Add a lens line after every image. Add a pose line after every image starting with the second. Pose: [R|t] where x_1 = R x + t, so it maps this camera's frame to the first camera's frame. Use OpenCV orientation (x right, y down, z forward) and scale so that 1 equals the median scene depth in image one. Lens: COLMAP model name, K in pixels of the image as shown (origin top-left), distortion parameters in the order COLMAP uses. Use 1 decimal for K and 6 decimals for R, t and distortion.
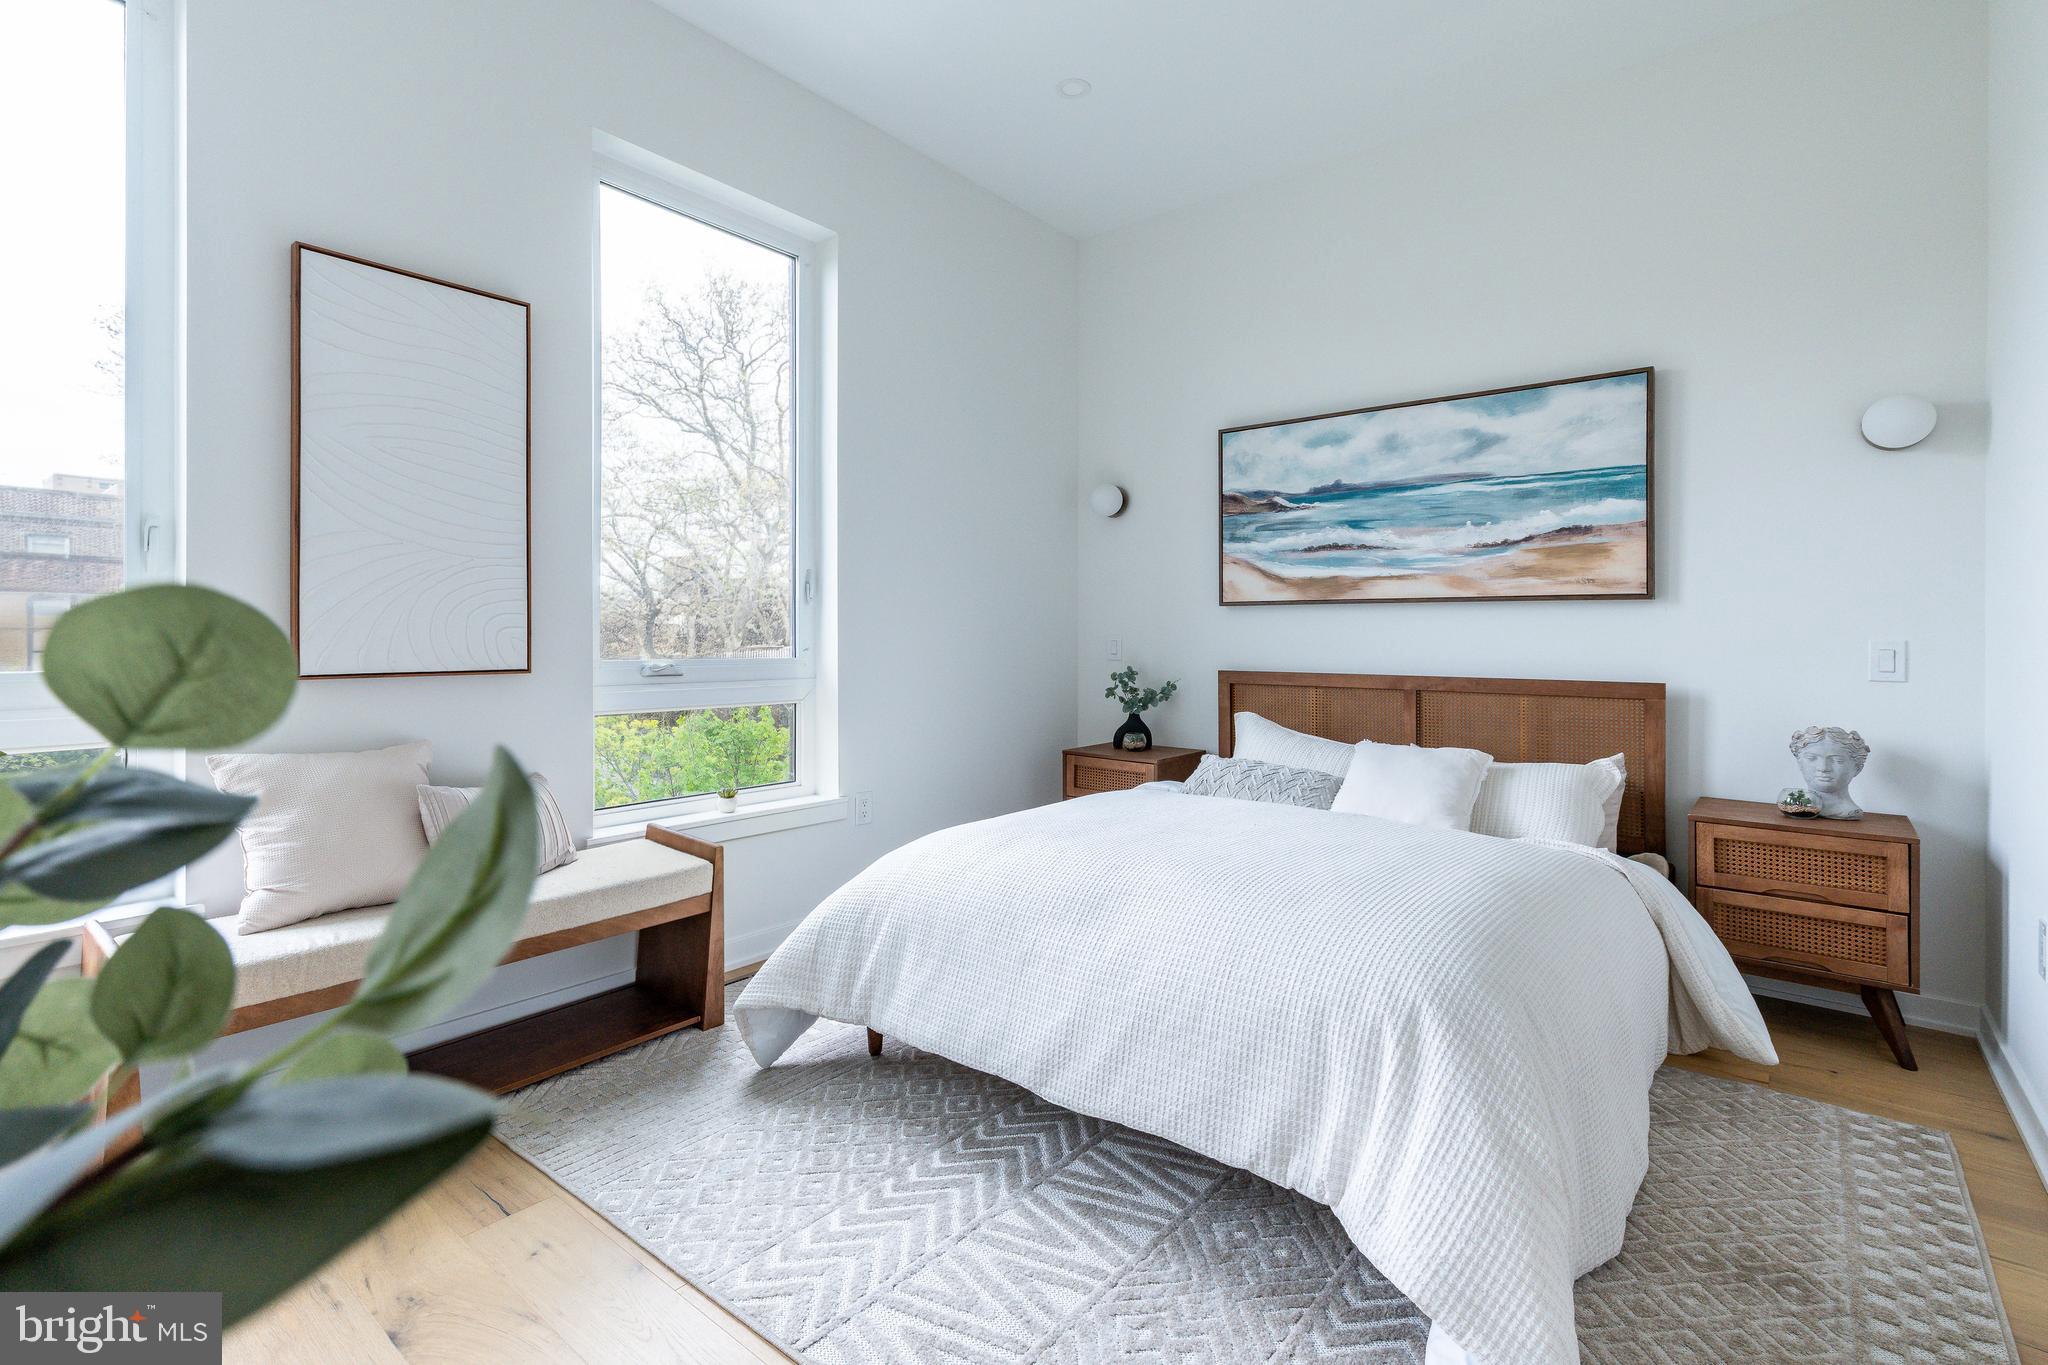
lens RADIAL K [[939.2, 0, 1025.4], [0, 939.2, 634.9], [0, 0, 1]] dist [0.000401, 0.000156]
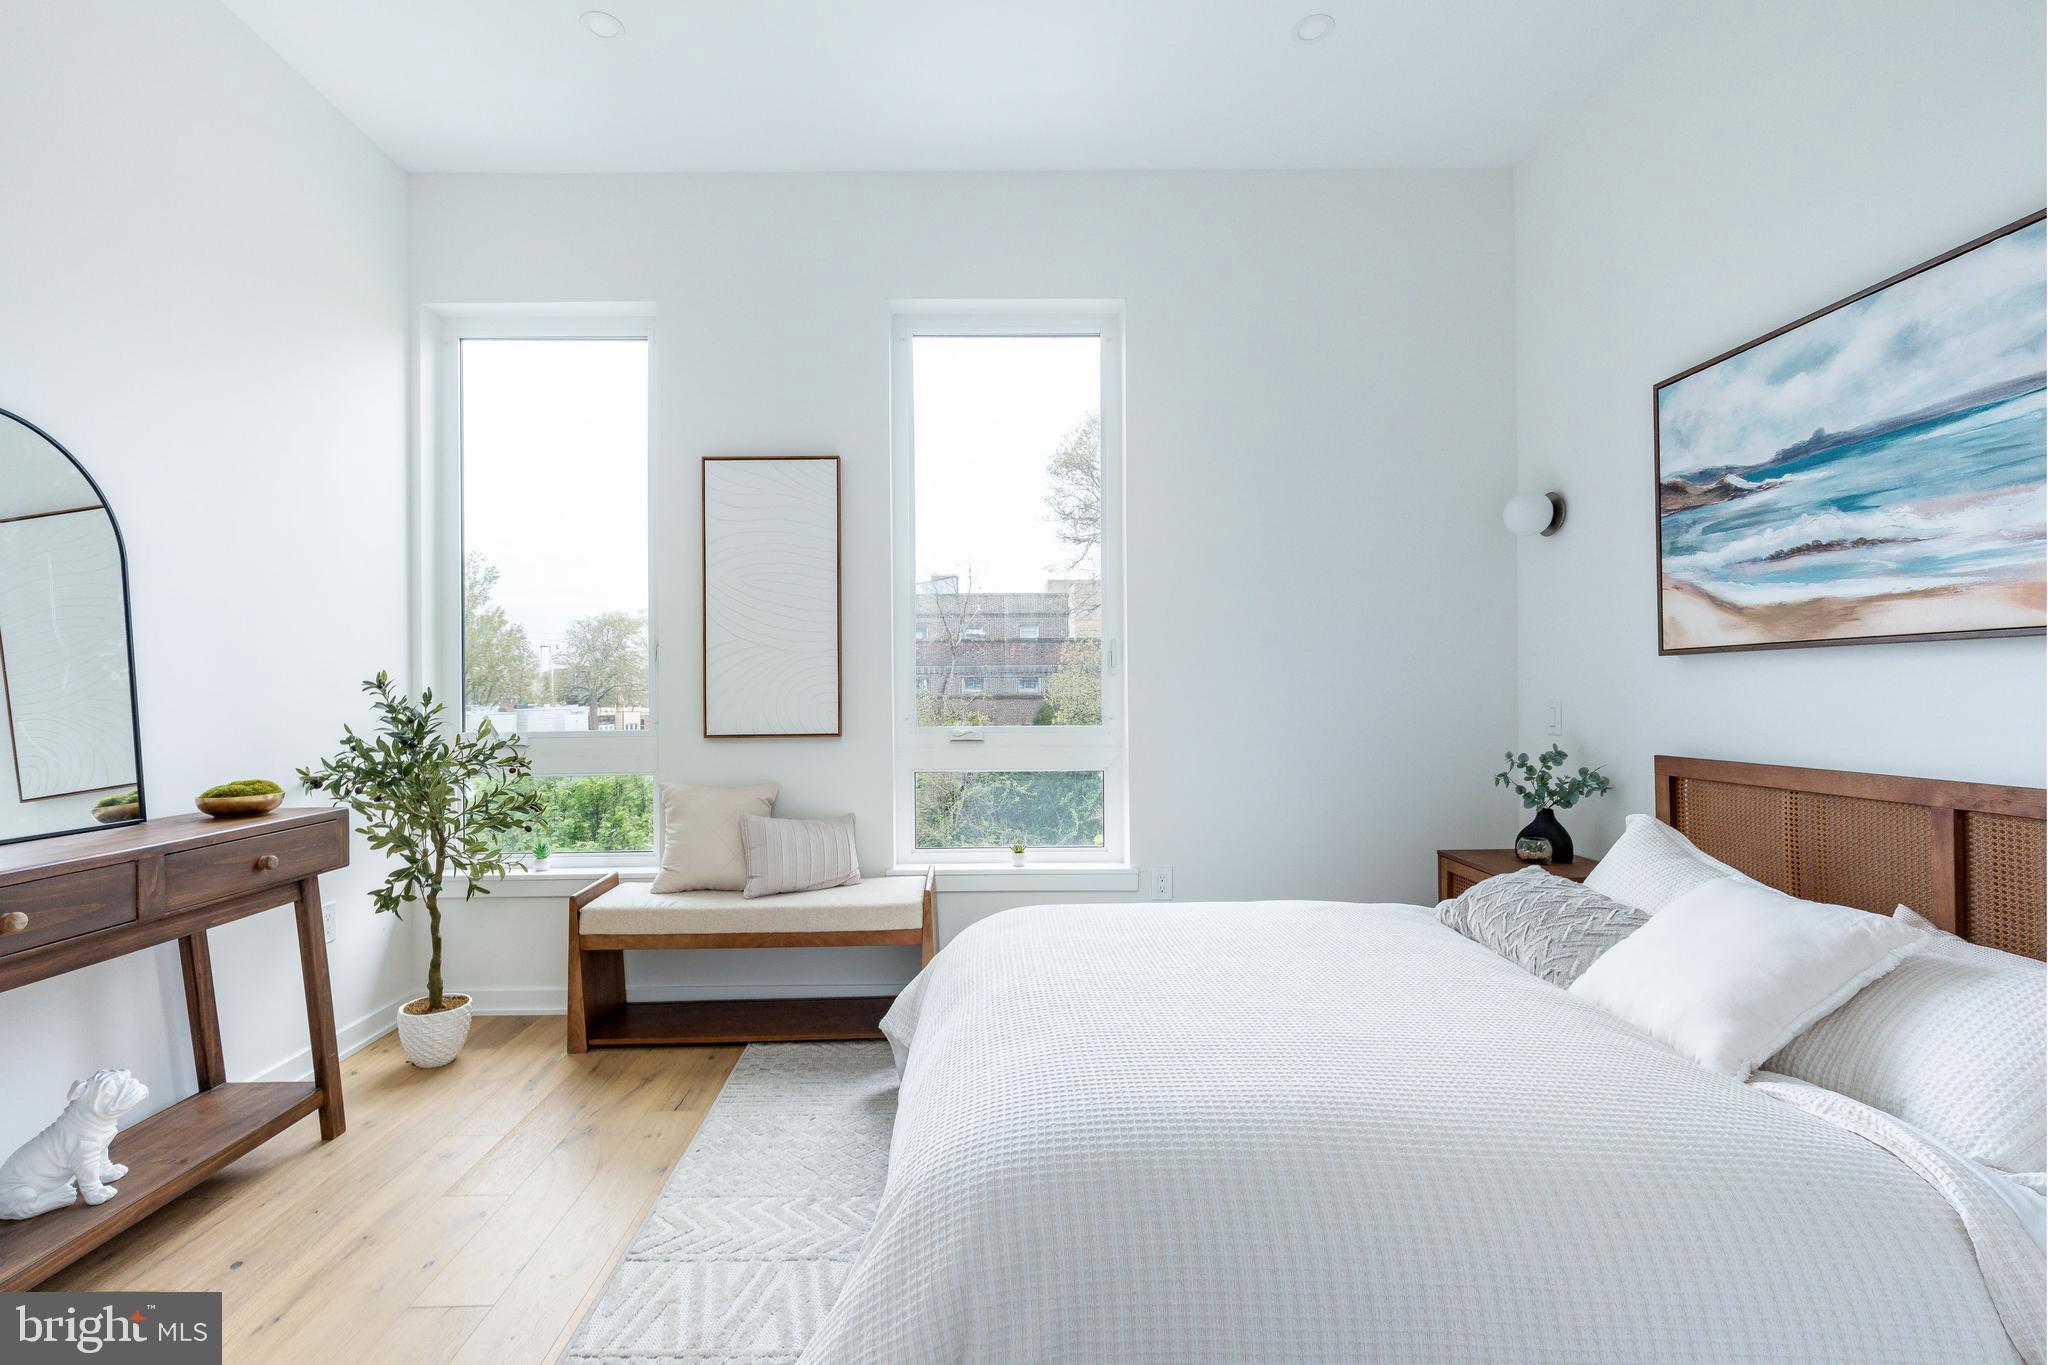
lens RADIAL K [[965.5, 0, 971.1], [0, 965.5, 693.5], [0, 0, 1]] dist [0.000236, 0.000154]
pose [[0.614355, -0.009602, -0.788972, 0.467438], [0.013701, 0.999905, -0.001500, -0.010711], [0.788911, -0.009888, 0.614428, 0.227275]]
